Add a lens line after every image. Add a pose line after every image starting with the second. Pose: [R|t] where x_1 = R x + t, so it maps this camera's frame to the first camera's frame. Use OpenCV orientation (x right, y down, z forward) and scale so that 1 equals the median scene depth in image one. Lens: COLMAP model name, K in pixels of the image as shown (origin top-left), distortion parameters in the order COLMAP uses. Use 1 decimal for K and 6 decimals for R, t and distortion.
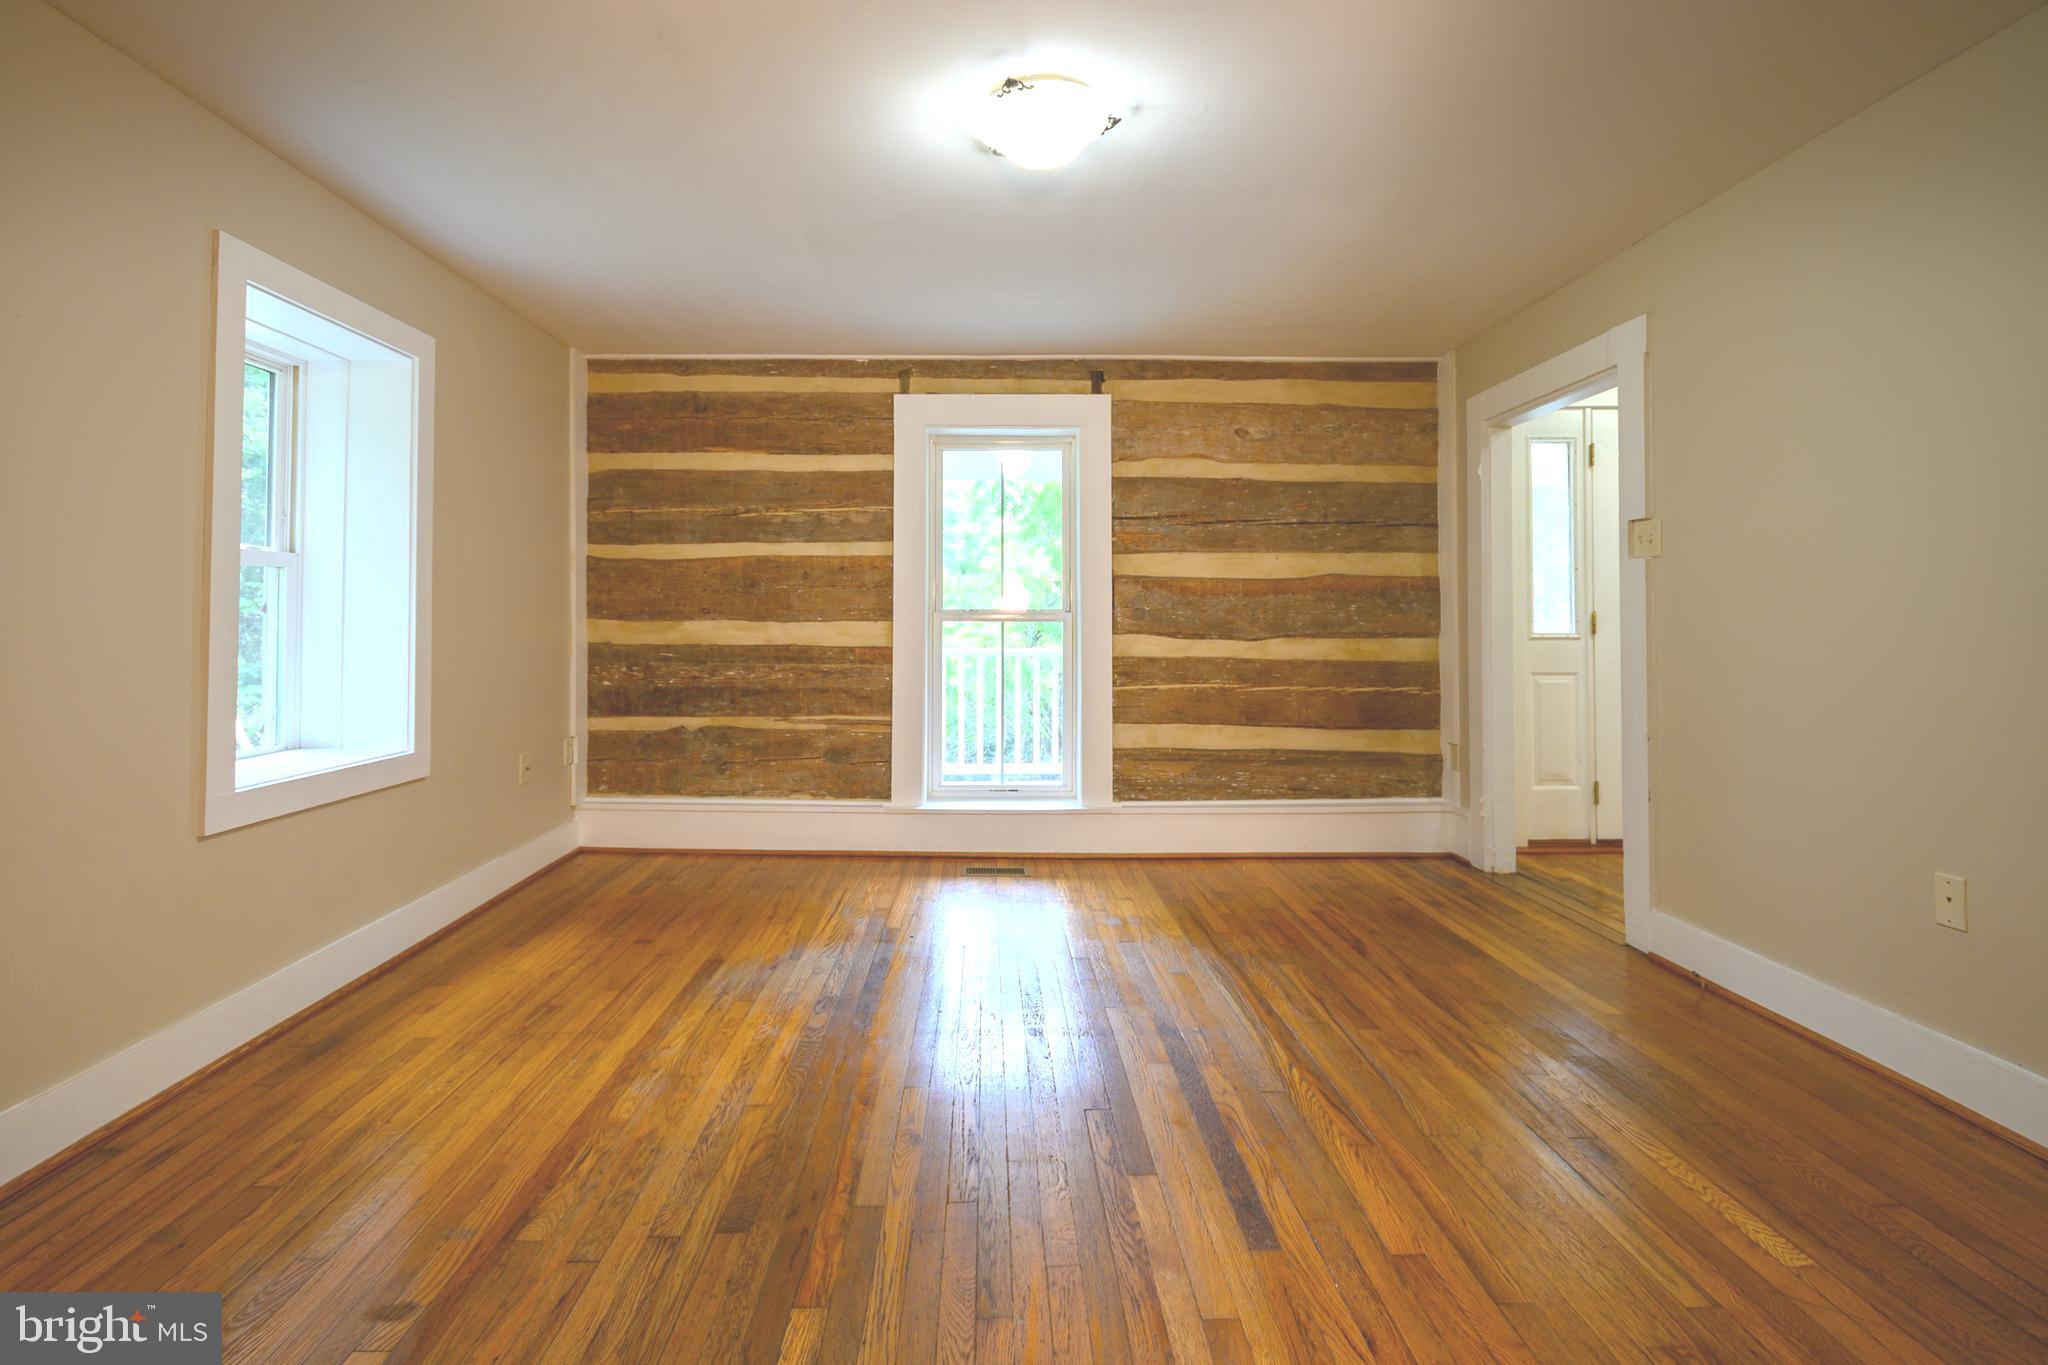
lens RADIAL K [[885.9, 0, 1017.4], [0, 885.9, 606.4], [0, 0, 1]] dist [-0.000280, 0.000056]
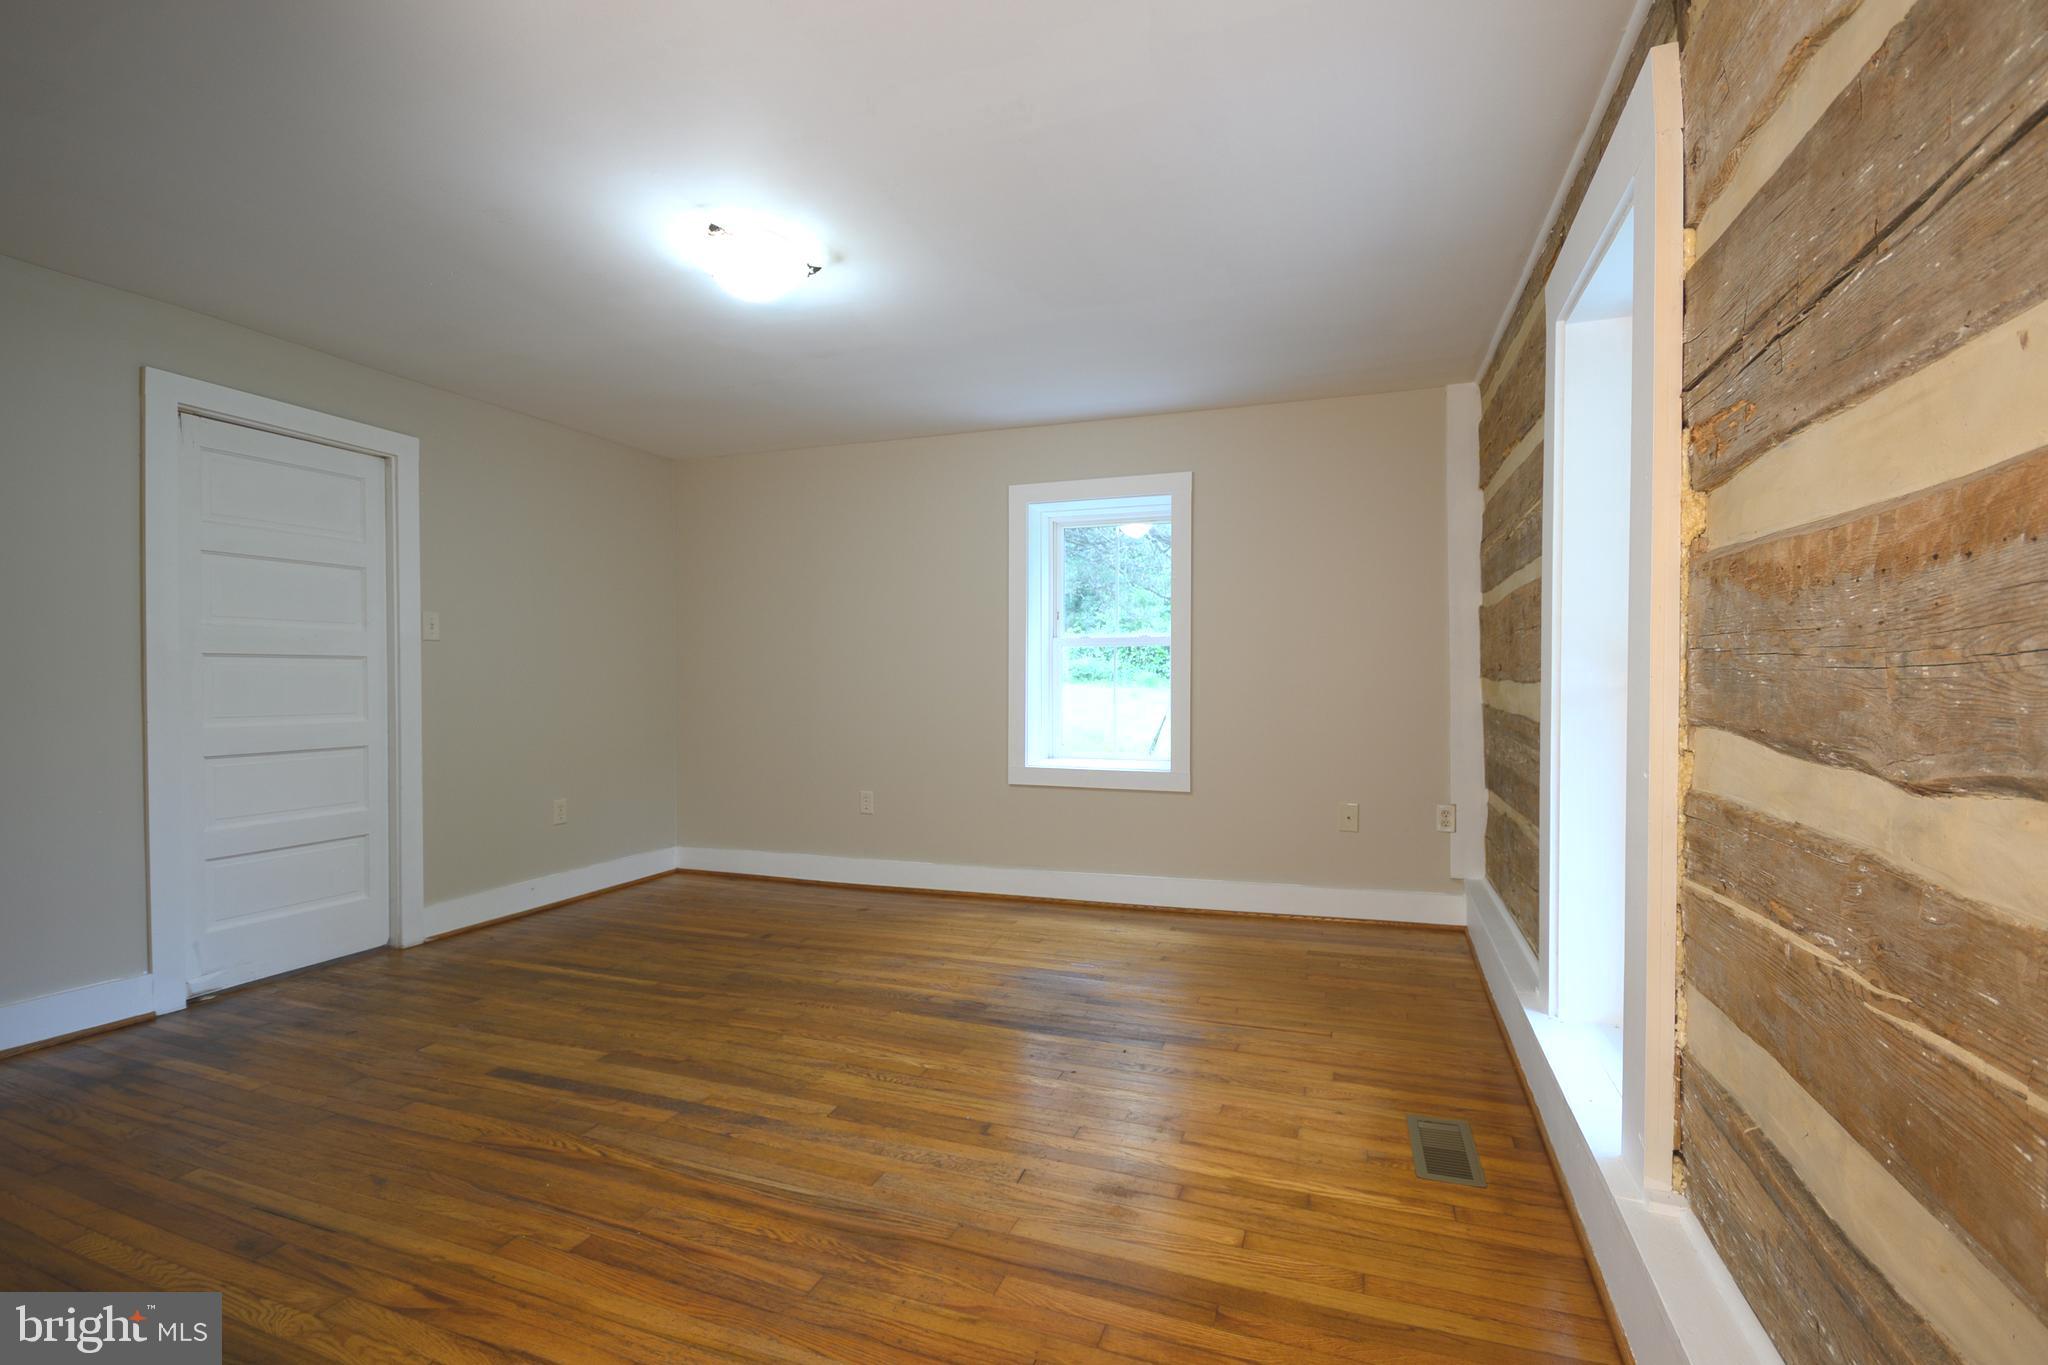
lens RADIAL K [[916.8, 0, 1028.4], [0, 916.8, 689.6], [0, 0, 1]] dist [-0.001233, -0.010331]
pose [[-0.344338, 0.010253, -0.938790, 1.099169], [0.017850, 0.999831, 0.004372, 0.031793], [0.938676, -0.015252, -0.344463, 1.831906]]
